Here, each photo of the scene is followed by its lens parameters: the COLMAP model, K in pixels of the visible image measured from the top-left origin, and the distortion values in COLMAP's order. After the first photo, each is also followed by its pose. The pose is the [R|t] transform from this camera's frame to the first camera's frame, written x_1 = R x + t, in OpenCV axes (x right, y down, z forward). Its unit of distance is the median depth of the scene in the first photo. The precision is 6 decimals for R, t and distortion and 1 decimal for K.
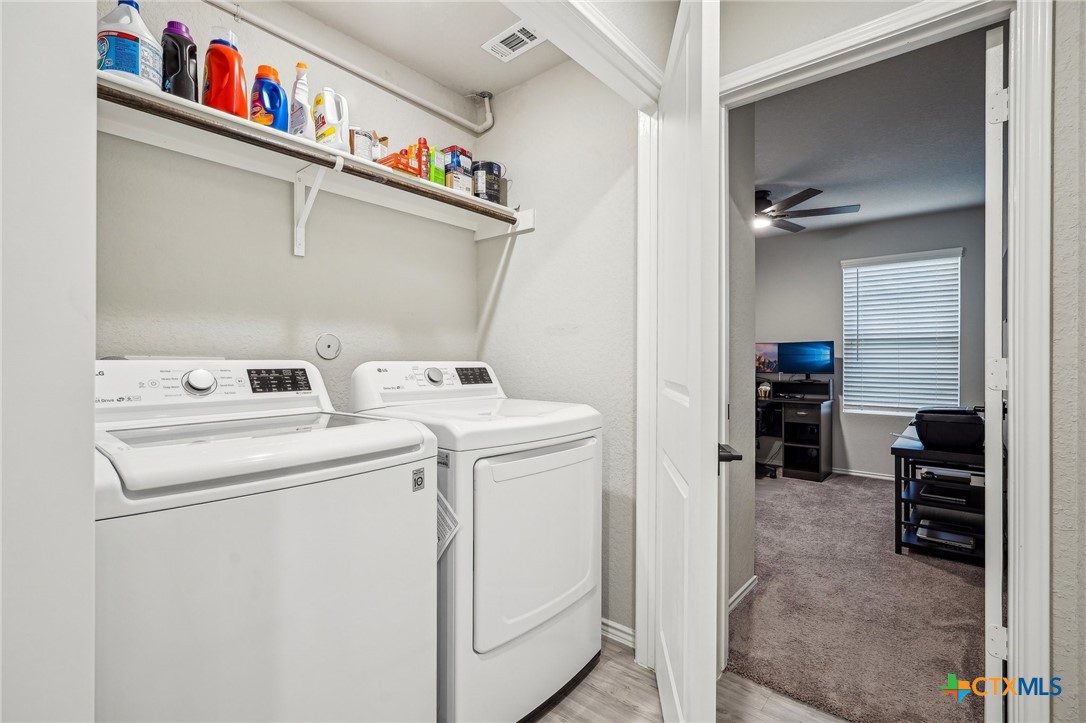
lens RADIAL K [[490.5, 0, 545.4], [0, 490.5, 365.2], [0, 0, 1]] dist [-0.015611, 0.008459]
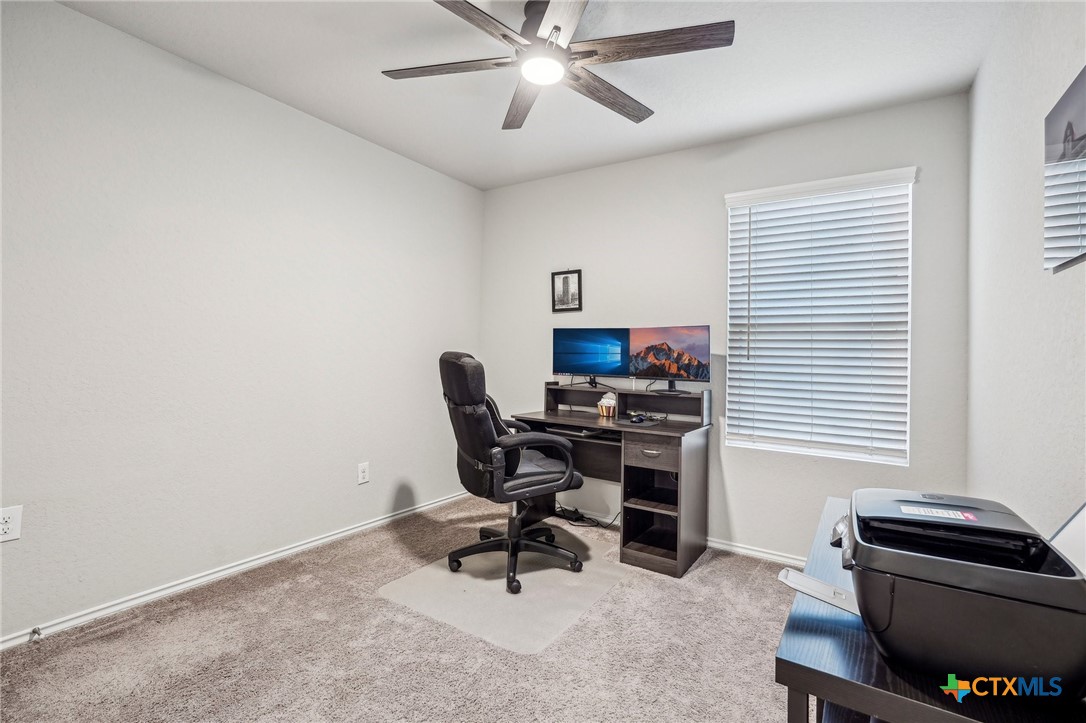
lens RADIAL K [[502.8, 0, 543.0], [0, 502.8, 361.5], [0, 0, 1]] dist [0.000867, 0.000647]
pose [[0.991602, 0.007656, 0.129102, 0.309688], [-0.008639, 0.999938, 0.007053, -0.009272], [-0.129040, -0.008109, 0.991606, 0.419071]]
